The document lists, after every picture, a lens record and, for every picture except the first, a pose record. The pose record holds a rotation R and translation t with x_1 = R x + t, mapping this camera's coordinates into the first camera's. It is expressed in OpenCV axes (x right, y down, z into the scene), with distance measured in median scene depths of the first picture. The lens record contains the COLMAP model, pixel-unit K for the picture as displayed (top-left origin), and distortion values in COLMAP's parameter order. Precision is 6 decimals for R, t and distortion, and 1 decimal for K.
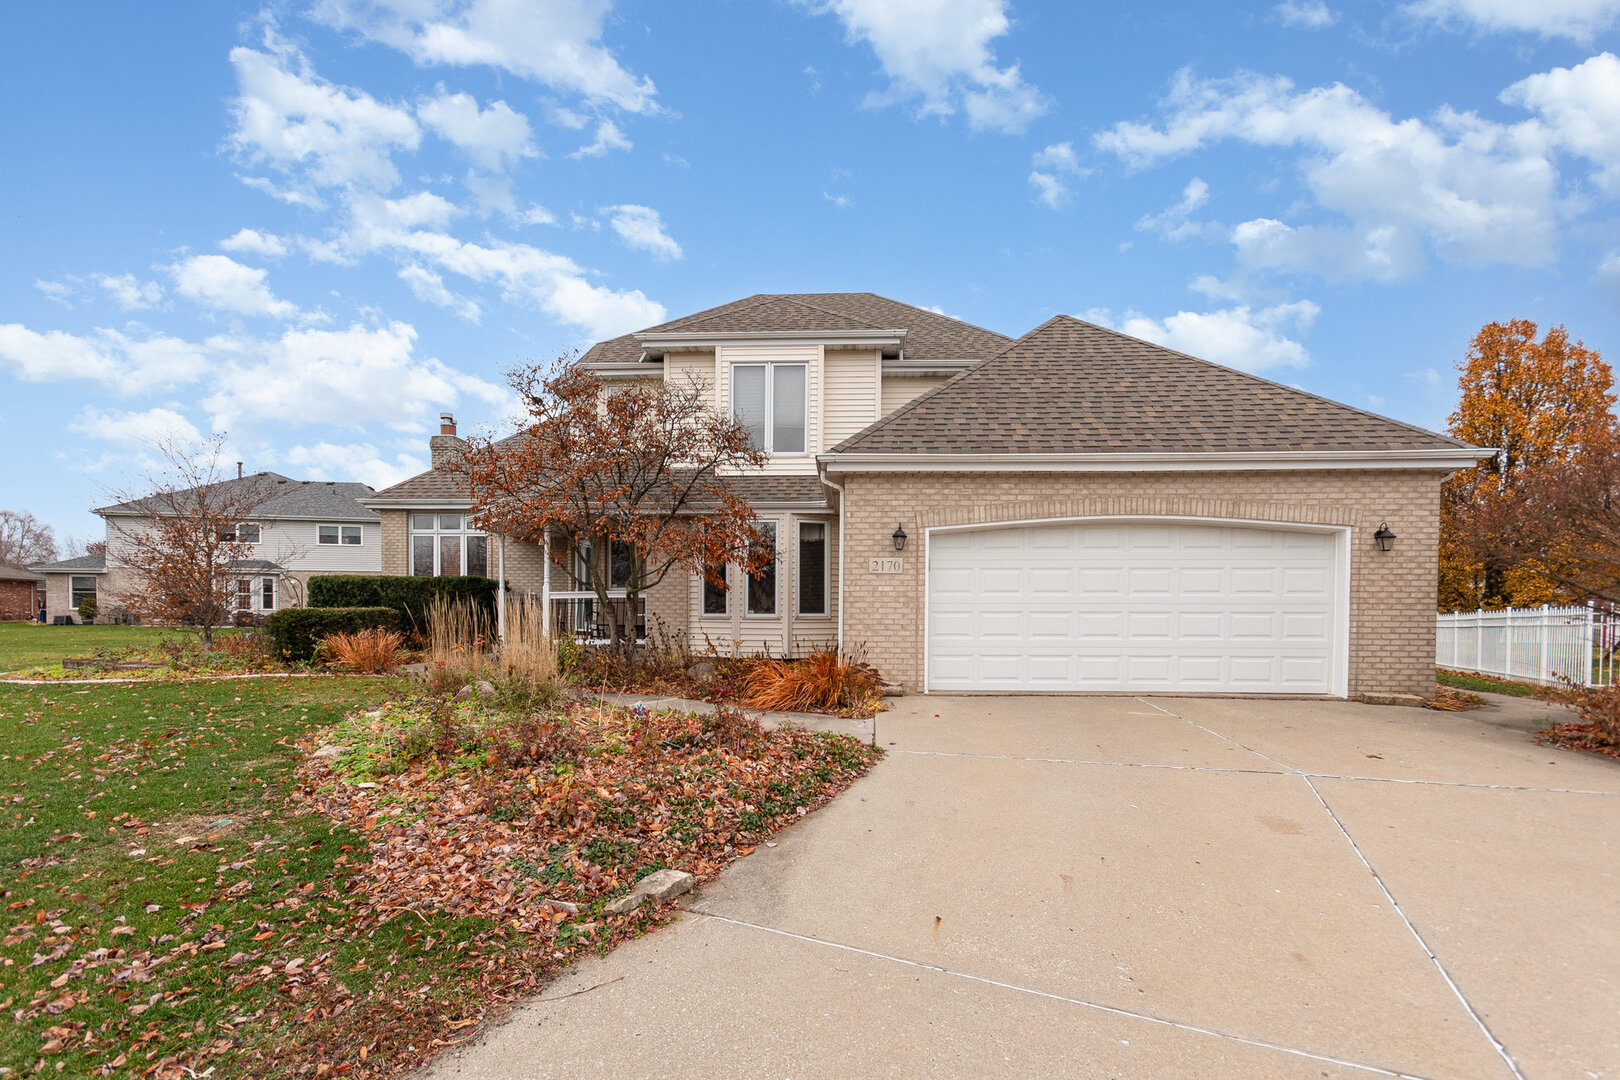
lens RADIAL K [[679.4, 0, 810.0], [0, 679.4, 540.0], [0, 0, 1]] dist [0.000000, 0.000044]
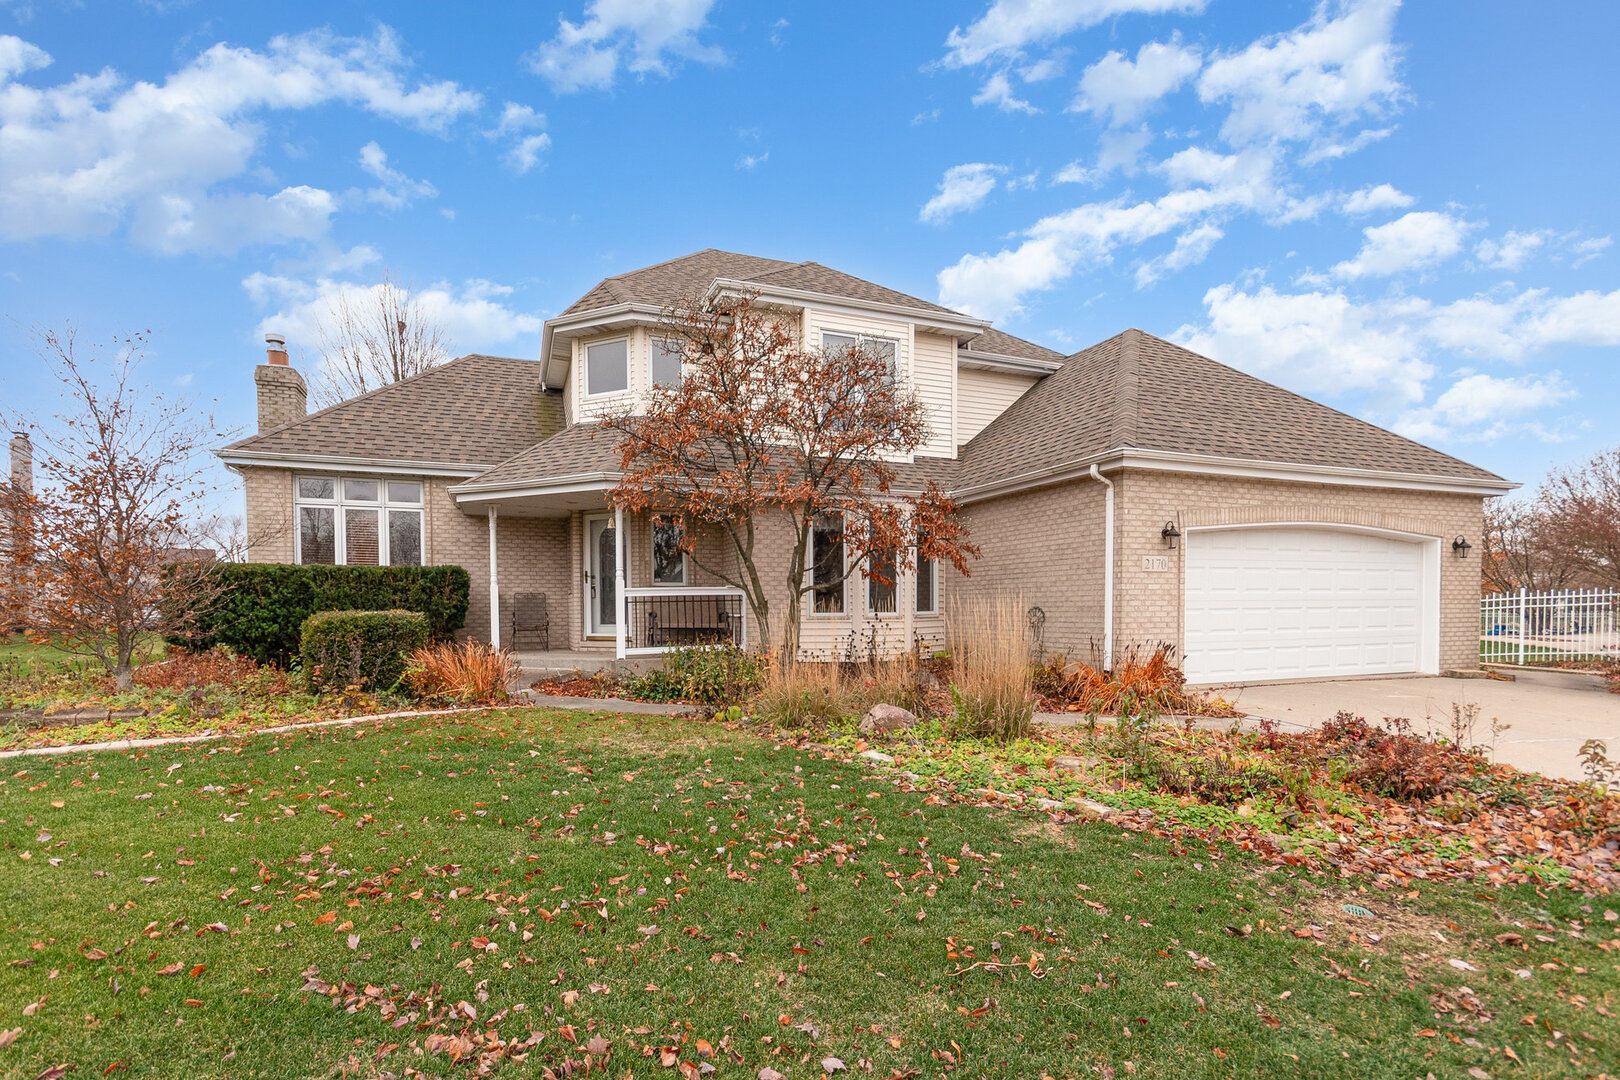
lens RADIAL K [[716.2, 0, 812.5], [0, 716.2, 530.9], [0, 0, 1]] dist [0.001613, 0.000154]
pose [[0.920987, 0.030284, 0.388413, -0.764021], [-0.031719, 0.999493, -0.002719, 0.008240], [-0.388299, -0.009816, 0.921481, 0.222465]]
